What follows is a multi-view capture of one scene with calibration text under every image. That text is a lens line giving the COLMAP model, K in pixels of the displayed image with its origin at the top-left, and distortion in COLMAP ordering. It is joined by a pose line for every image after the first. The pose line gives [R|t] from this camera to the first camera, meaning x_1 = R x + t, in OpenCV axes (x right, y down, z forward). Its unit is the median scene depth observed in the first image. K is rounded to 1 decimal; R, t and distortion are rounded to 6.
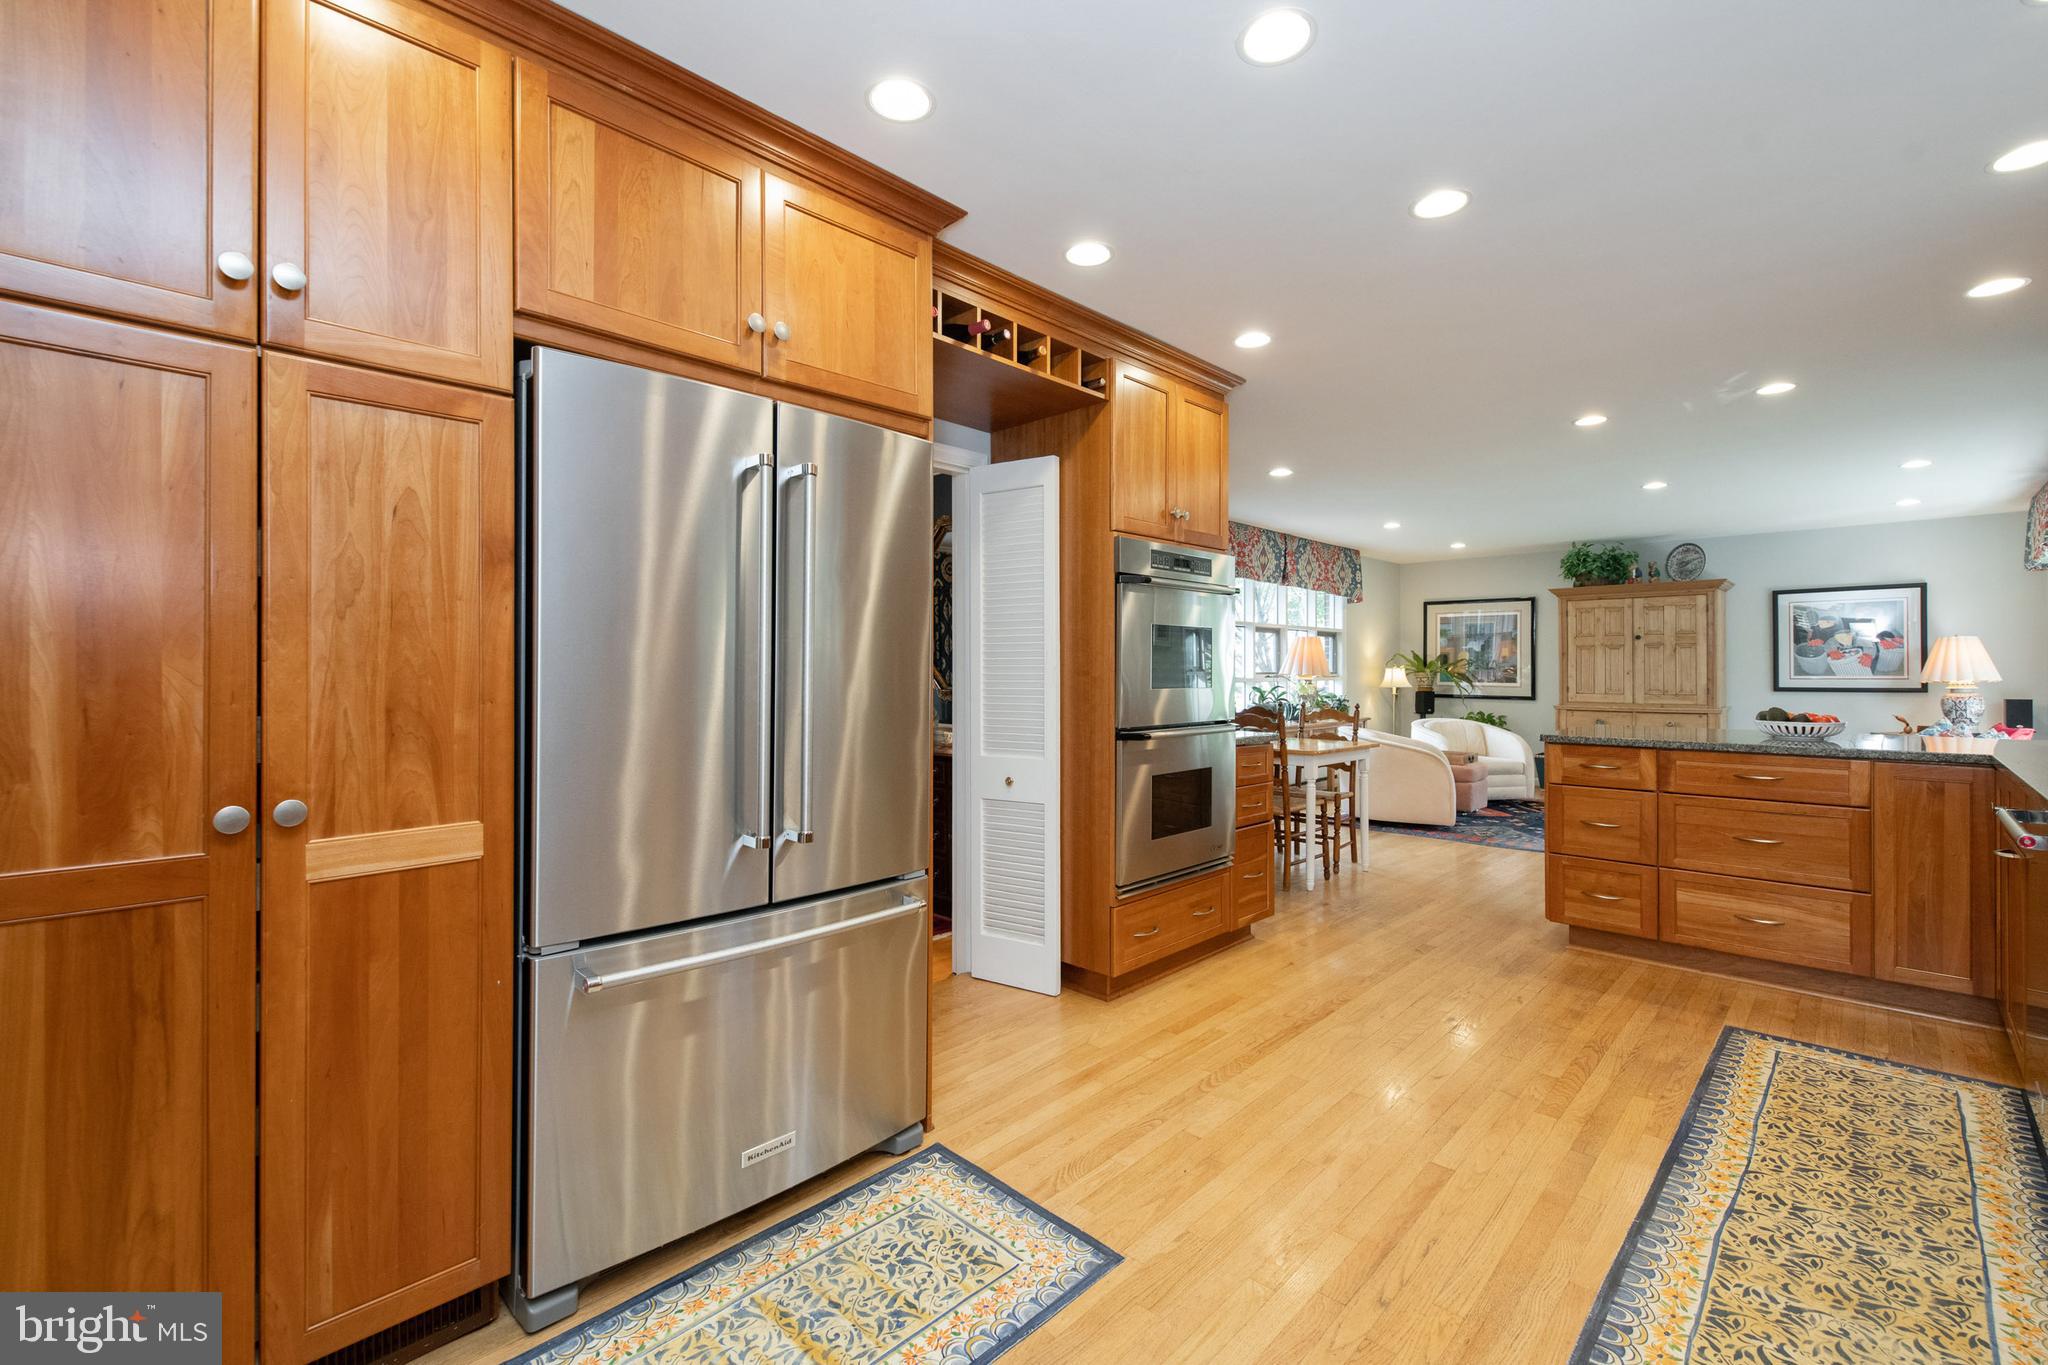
lens RADIAL K [[866.2, 0, 1035.7], [0, 866.2, 672.8], [0, 0, 1]] dist [0.003280, -0.005144]
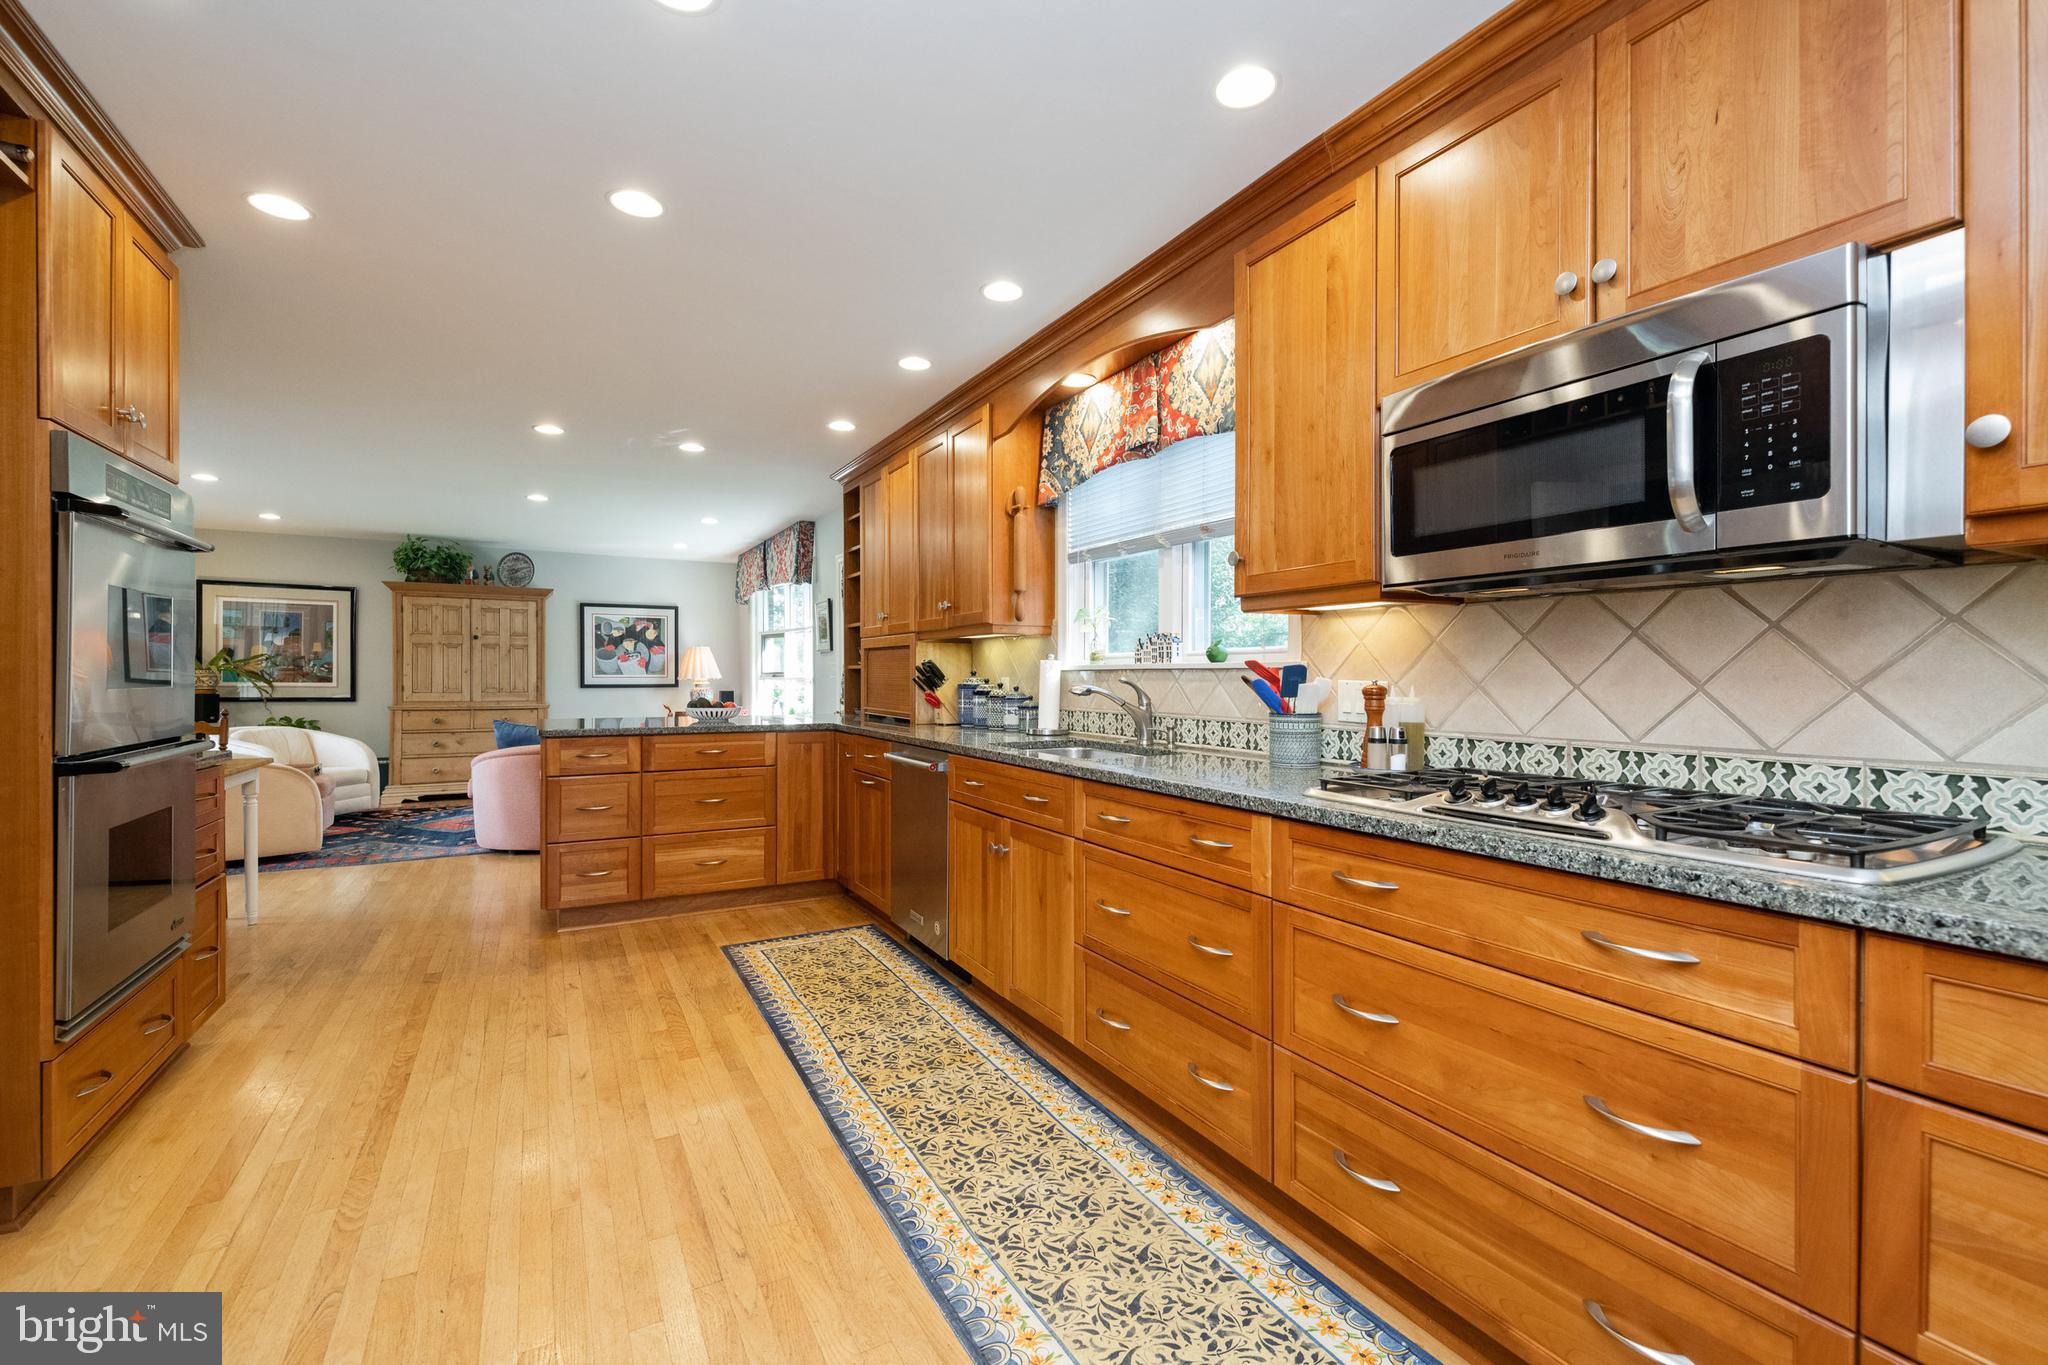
lens RADIAL K [[866.2, 0, 1024.3], [0, 866.2, 688.8], [0, 0, 1]] dist [0.003280, -0.005144]
pose [[0.282316, -0.012999, 0.959233, -0.273252], [-0.004290, 0.999881, 0.014812, 0.006098], [-0.959312, -0.008297, 0.282227, 0.196406]]
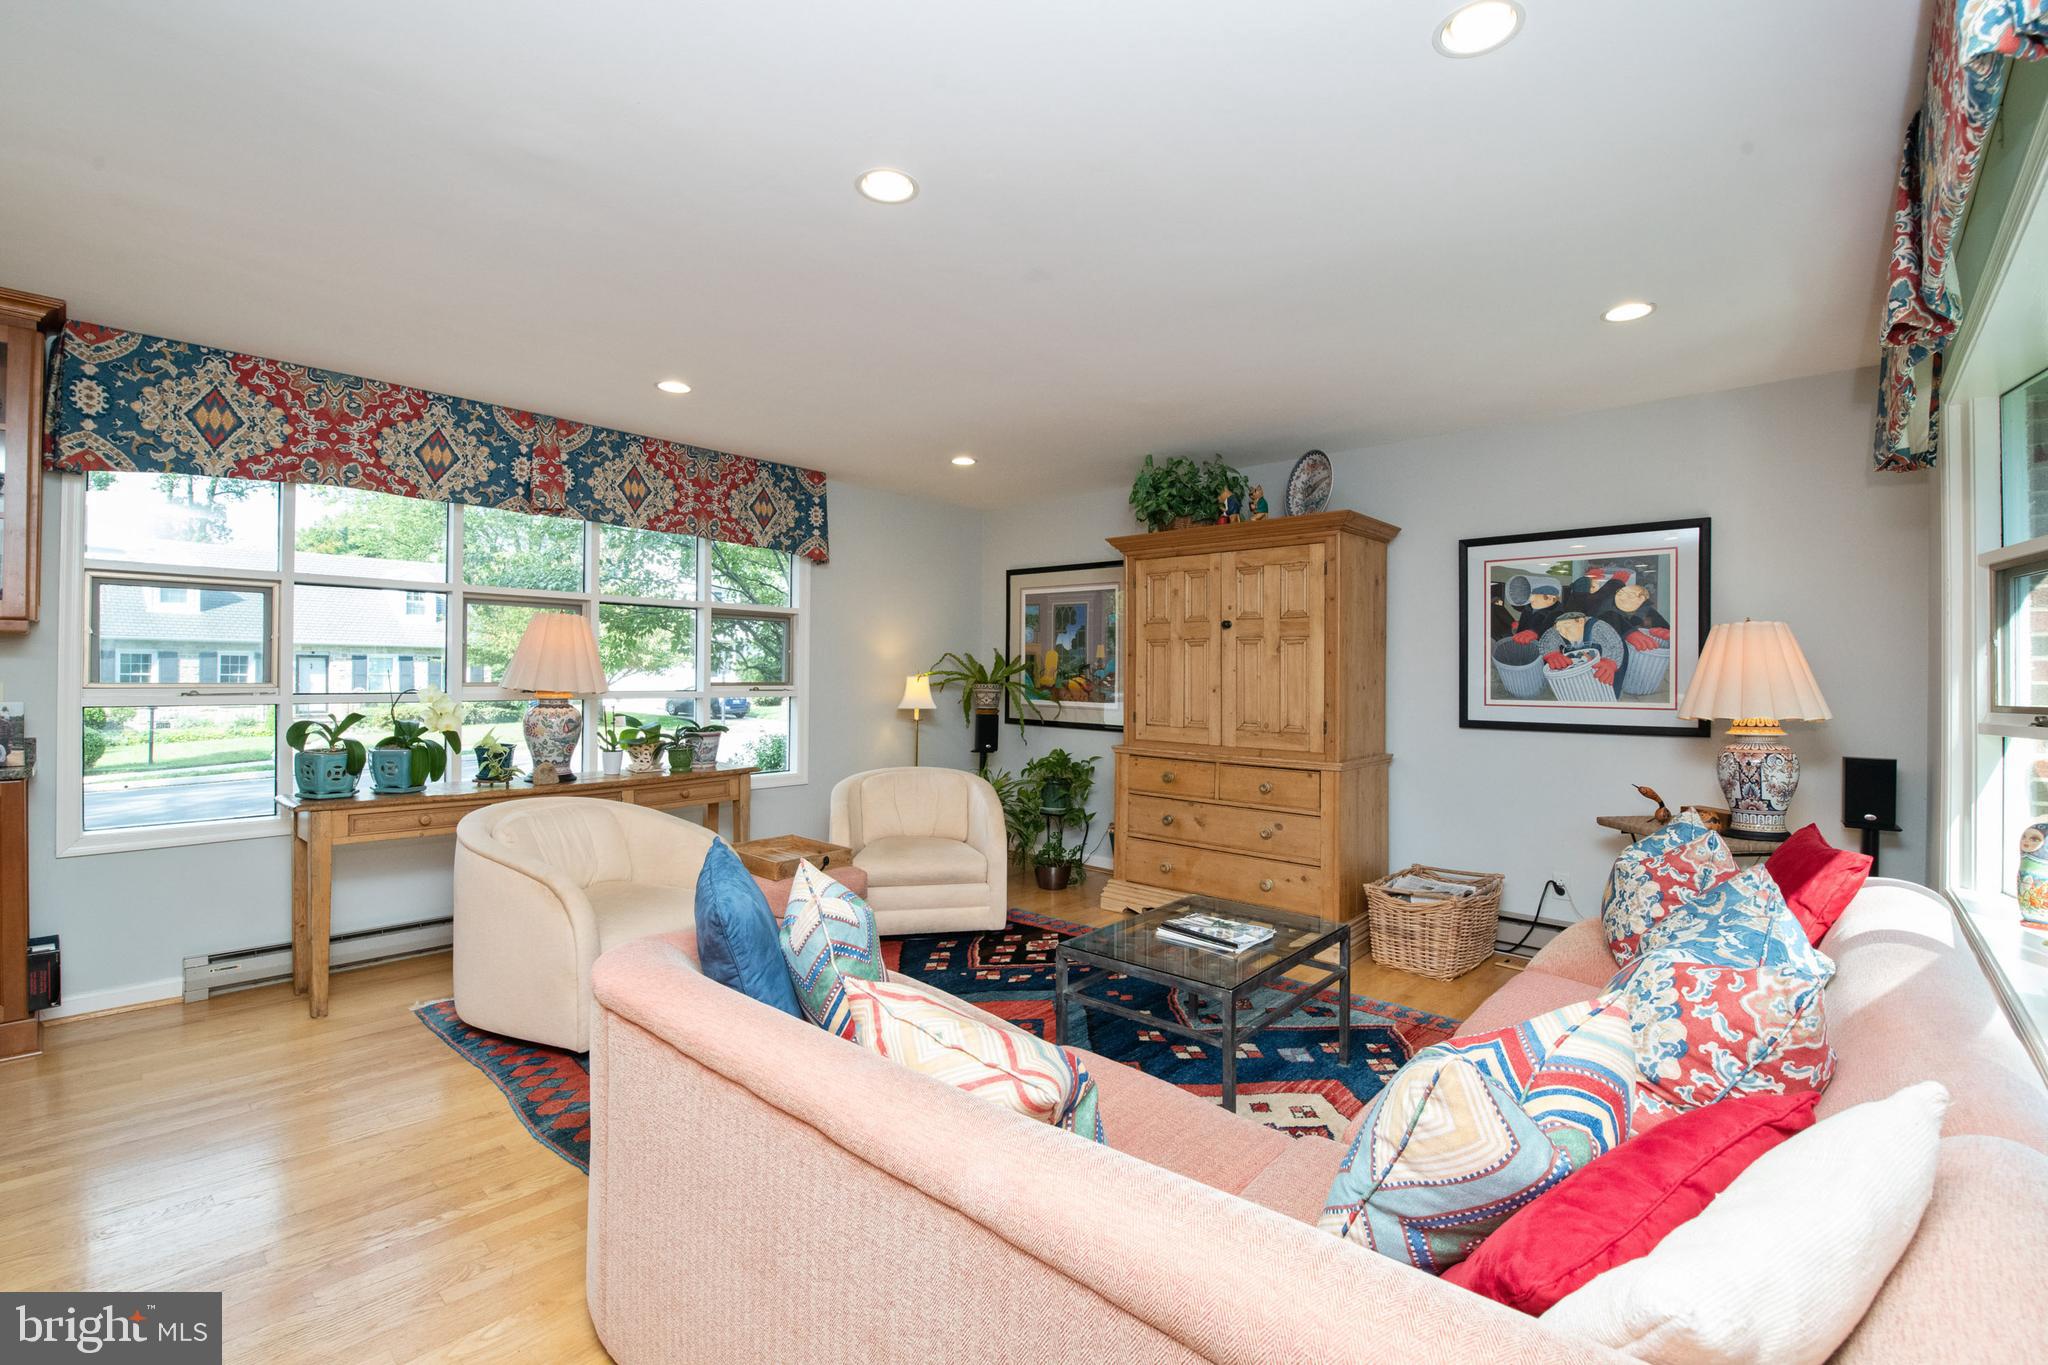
lens RADIAL K [[866.2, 0, 1066.0], [0, 866.2, 676.7], [0, 0, 1]] dist [0.003280, -0.005144]
pose [[0.998542, 0.009156, 0.053196, 1.378333], [-0.009293, 0.999954, 0.002315, -0.021056], [-0.053172, -0.002806, 0.998581, 1.129136]]
